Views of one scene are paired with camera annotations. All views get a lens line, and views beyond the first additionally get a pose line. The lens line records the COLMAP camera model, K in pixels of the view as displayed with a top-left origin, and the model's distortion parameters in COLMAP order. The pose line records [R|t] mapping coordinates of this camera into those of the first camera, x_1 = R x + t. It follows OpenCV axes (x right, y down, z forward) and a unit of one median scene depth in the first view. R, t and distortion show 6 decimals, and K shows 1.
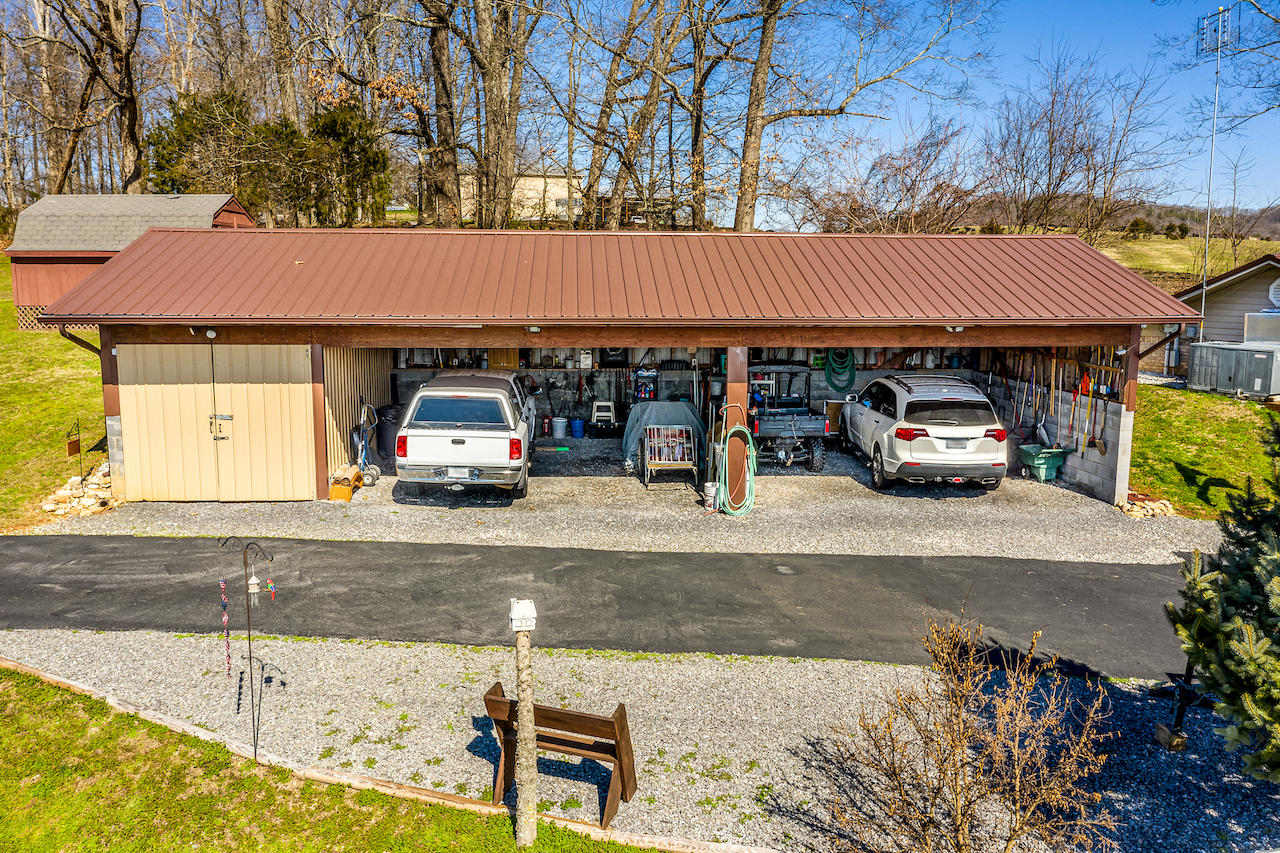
lens RADIAL K [[1017.0, 0, 637.0], [0, 1017.0, 426.9], [0, 0, 1]] dist [-0.006080, 0.002392]
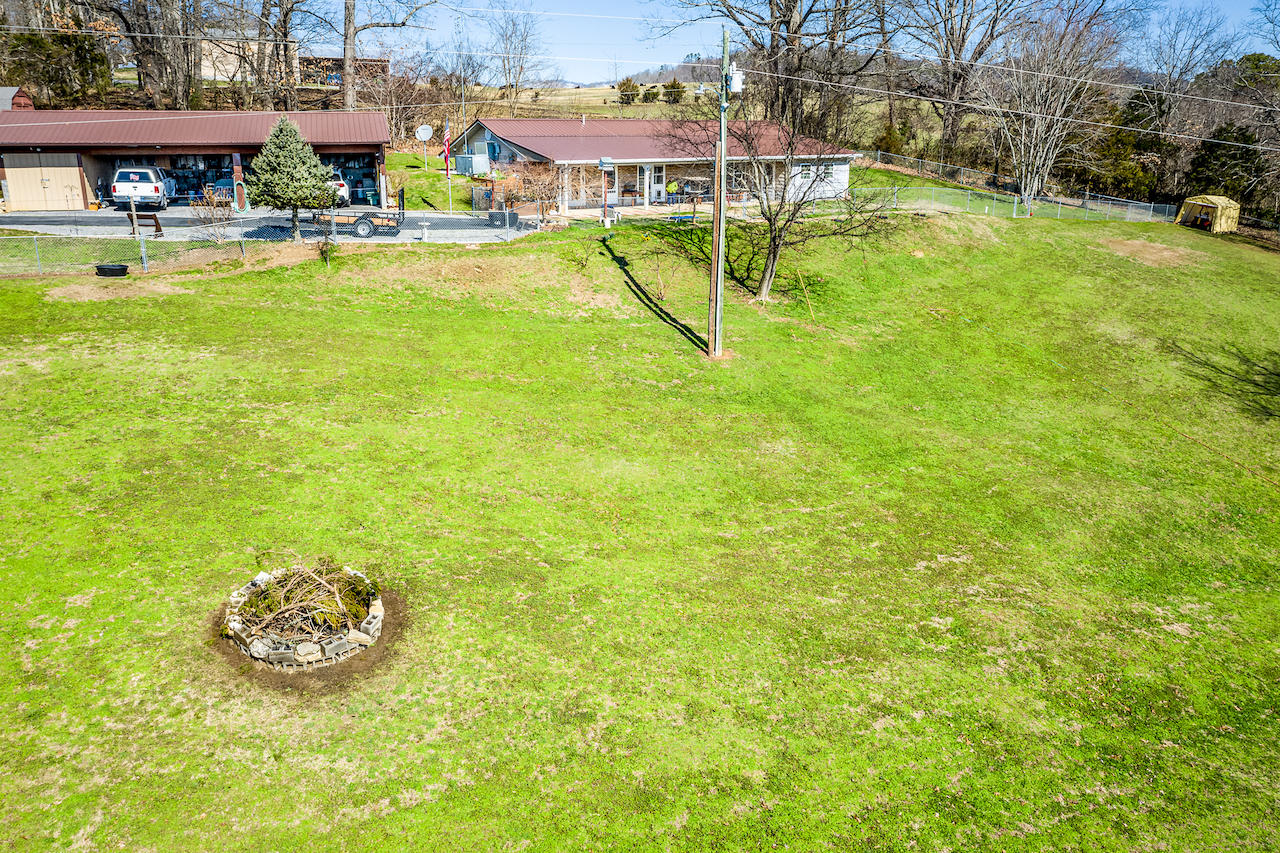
lens RADIAL K [[1017.0, 0, 641.5], [0, 1017.0, 426.1], [0, 0, 1]] dist [-0.006080, 0.002392]
pose [[0.977520, -0.060535, 0.201968, 0.601357], [0.032405, 0.989651, 0.139788, 0.325142], [-0.208340, -0.130101, 0.969365, -2.167080]]
